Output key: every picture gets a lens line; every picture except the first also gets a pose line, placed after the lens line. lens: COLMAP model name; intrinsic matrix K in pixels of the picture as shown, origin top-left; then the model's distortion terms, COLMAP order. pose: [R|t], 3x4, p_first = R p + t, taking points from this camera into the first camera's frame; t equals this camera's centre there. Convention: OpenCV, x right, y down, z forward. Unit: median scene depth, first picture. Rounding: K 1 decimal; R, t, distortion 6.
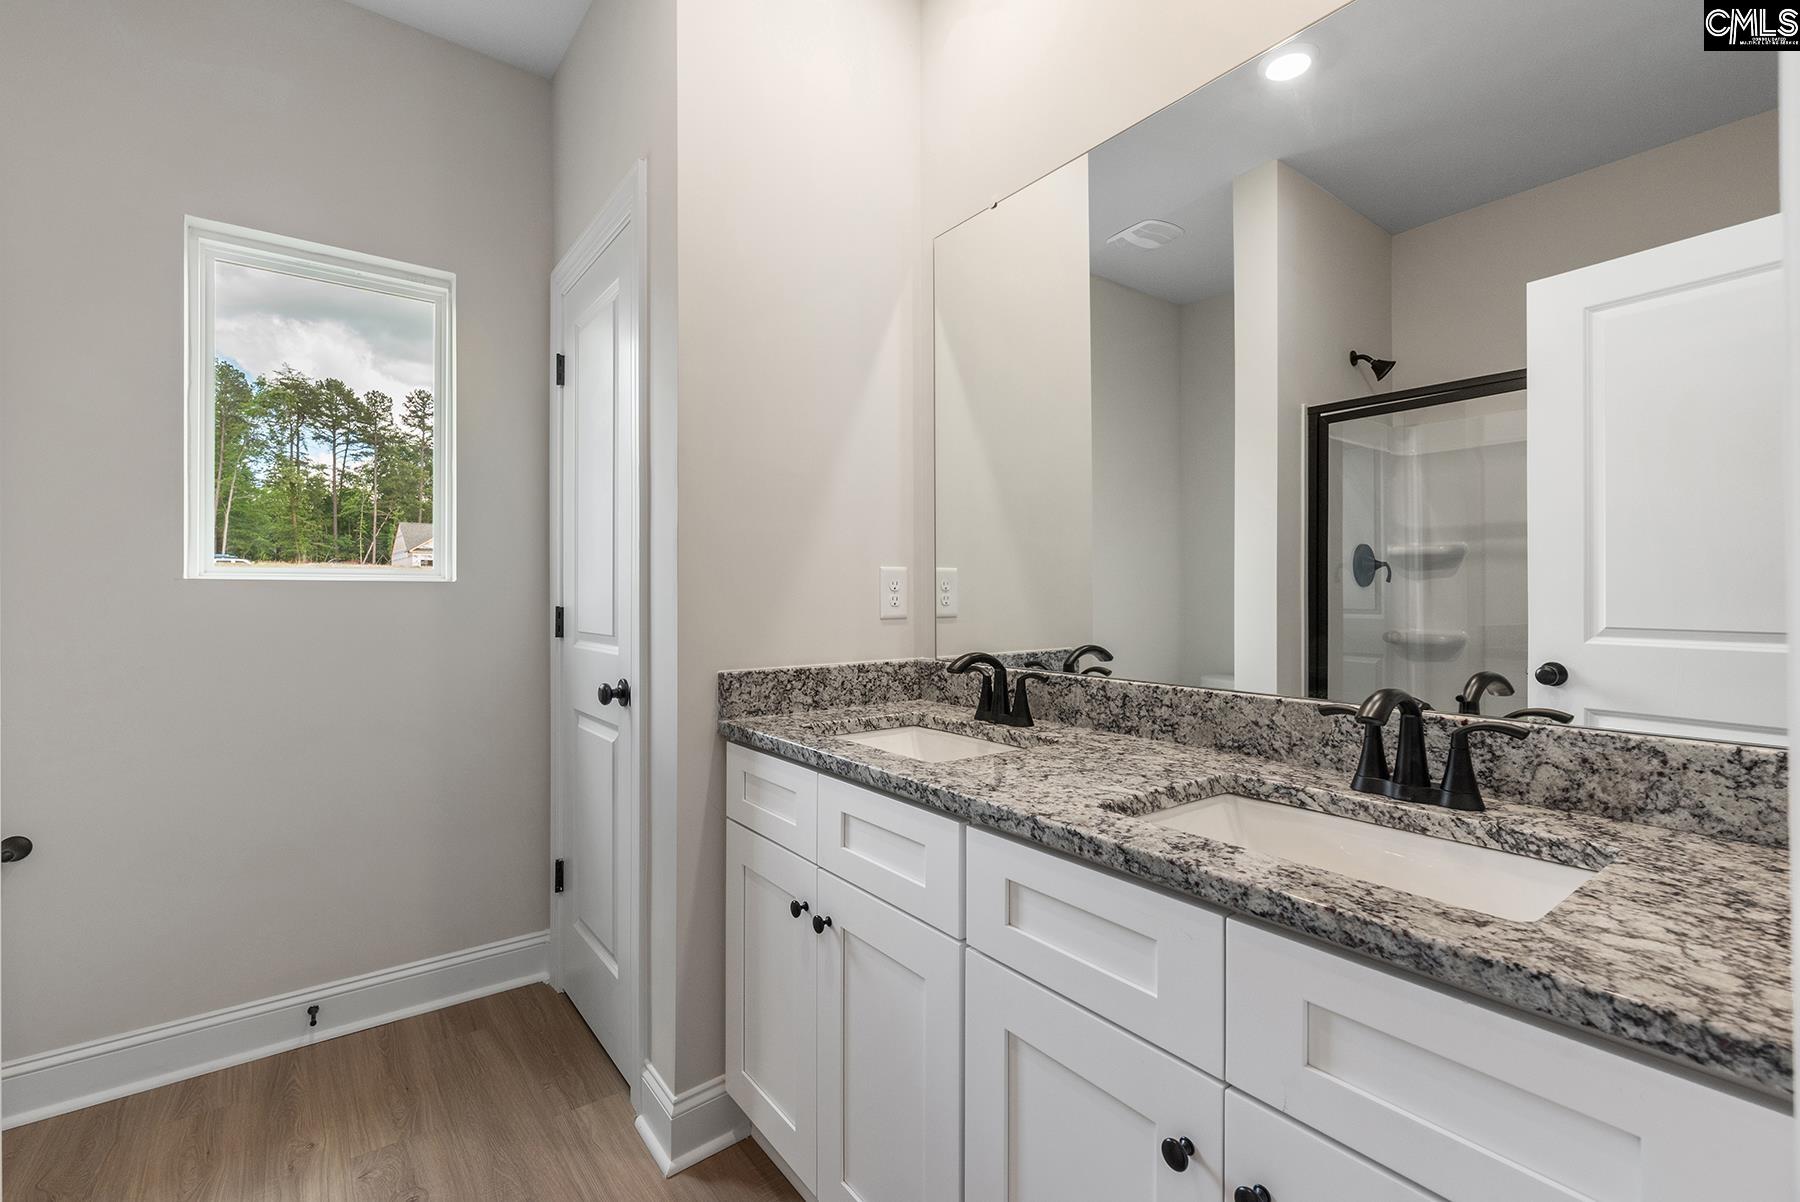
lens RADIAL K [[782.3, 0, 904.5], [0, 782.3, 588.3], [0, 0, 1]] dist [0.000544, 0.000060]
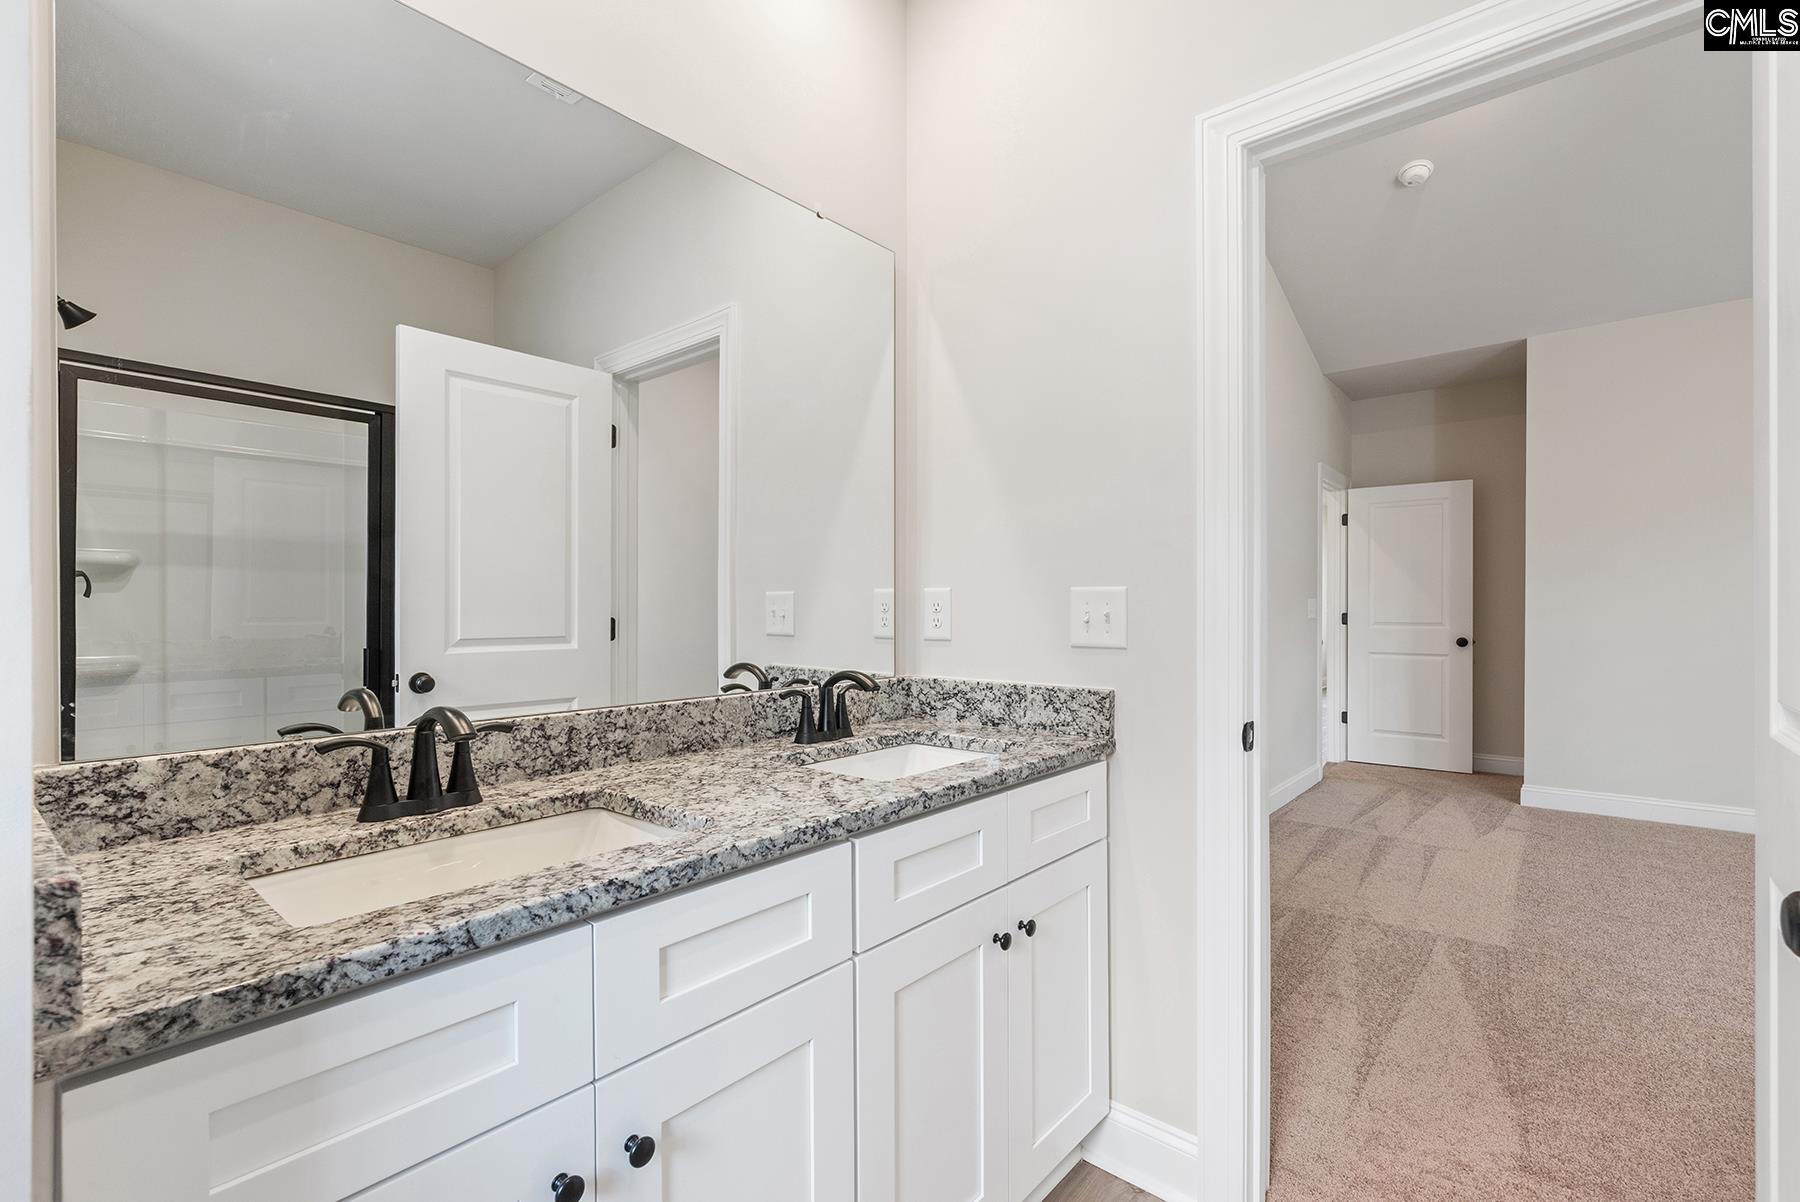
lens RADIAL K [[801.9, 0, 902.8], [0, 801.9, 629.8], [0, 0, 1]] dist [-0.000524, -0.000032]
pose [[-0.208359, -0.026990, 0.977680, -0.769999], [-0.003437, 0.999633, 0.026863, 0.000169], [-0.978046, 0.002237, -0.208375, 0.937711]]
